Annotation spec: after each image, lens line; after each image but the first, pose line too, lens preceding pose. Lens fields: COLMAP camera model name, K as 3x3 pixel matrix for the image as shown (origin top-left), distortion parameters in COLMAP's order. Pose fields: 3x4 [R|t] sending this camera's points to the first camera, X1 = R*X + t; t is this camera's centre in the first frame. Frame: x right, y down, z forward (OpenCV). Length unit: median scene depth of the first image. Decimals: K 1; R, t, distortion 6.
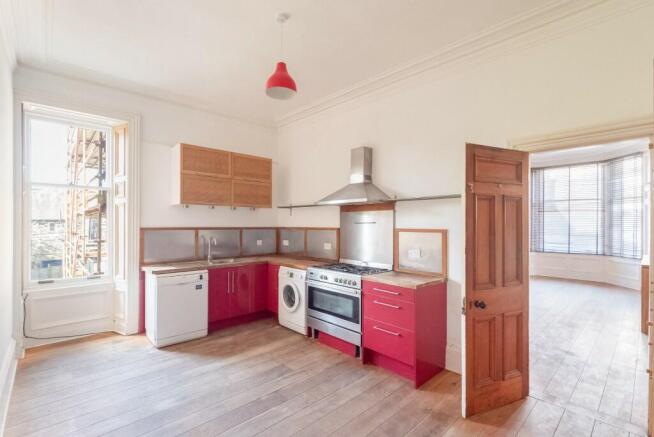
lens RADIAL K [[305.6, 0, 326.2], [0, 305.6, 222.1], [0, 0, 1]] dist [0.001916, 0.000024]
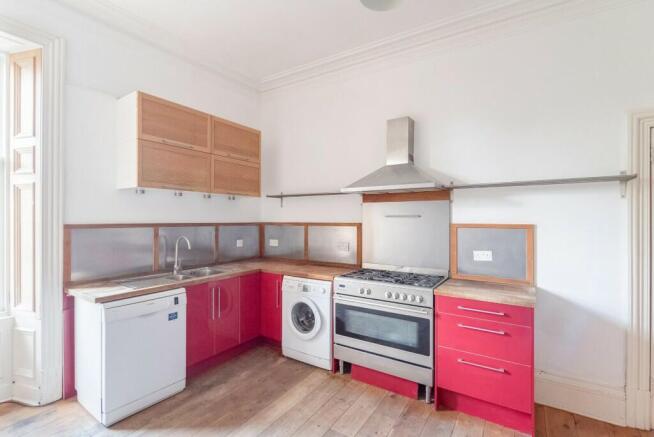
lens RADIAL K [[307.8, 0, 325.3], [0, 307.8, 217.7], [0, 0, 1]] dist [-0.004846, -0.000921]
pose [[0.971730, -0.001164, 0.236090, -0.253802], [0.000452, 0.999995, 0.003069, 0.003091], [-0.236093, -0.002875, 0.971726, 0.293438]]
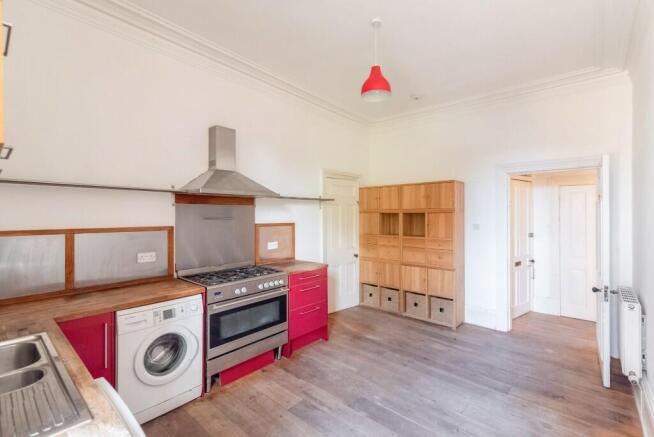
lens RADIAL K [[295.8, 0, 325.2], [0, 295.8, 221.7], [0, 0, 1]] dist [0.003399, 0.000454]
pose [[-0.108410, -0.014931, 0.993994, -0.706101], [0.004989, 0.999866, 0.015563, 0.000517], [-0.994094, 0.006646, -0.108321, 0.814746]]
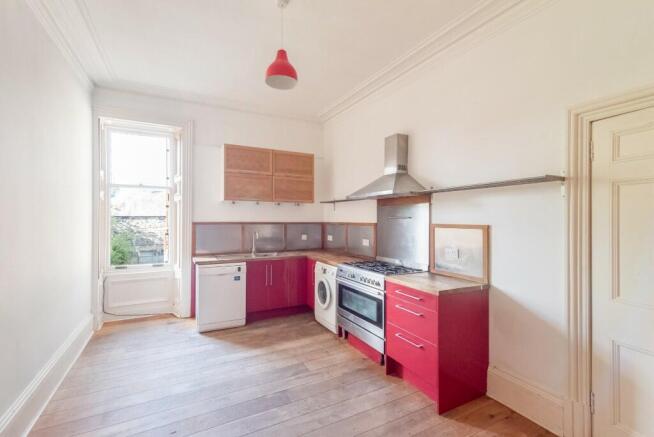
lens RADIAL K [[298.3, 0, 325.3], [0, 298.3, 217.9], [0, 0, 1]] dist [0.012894, 0.000027]
pose [[0.962842, -0.000788, -0.270065, 0.154096], [0.000950, 0.999999, 0.000468, 0.002796], [0.270065, -0.000707, 0.962842, 0.085010]]
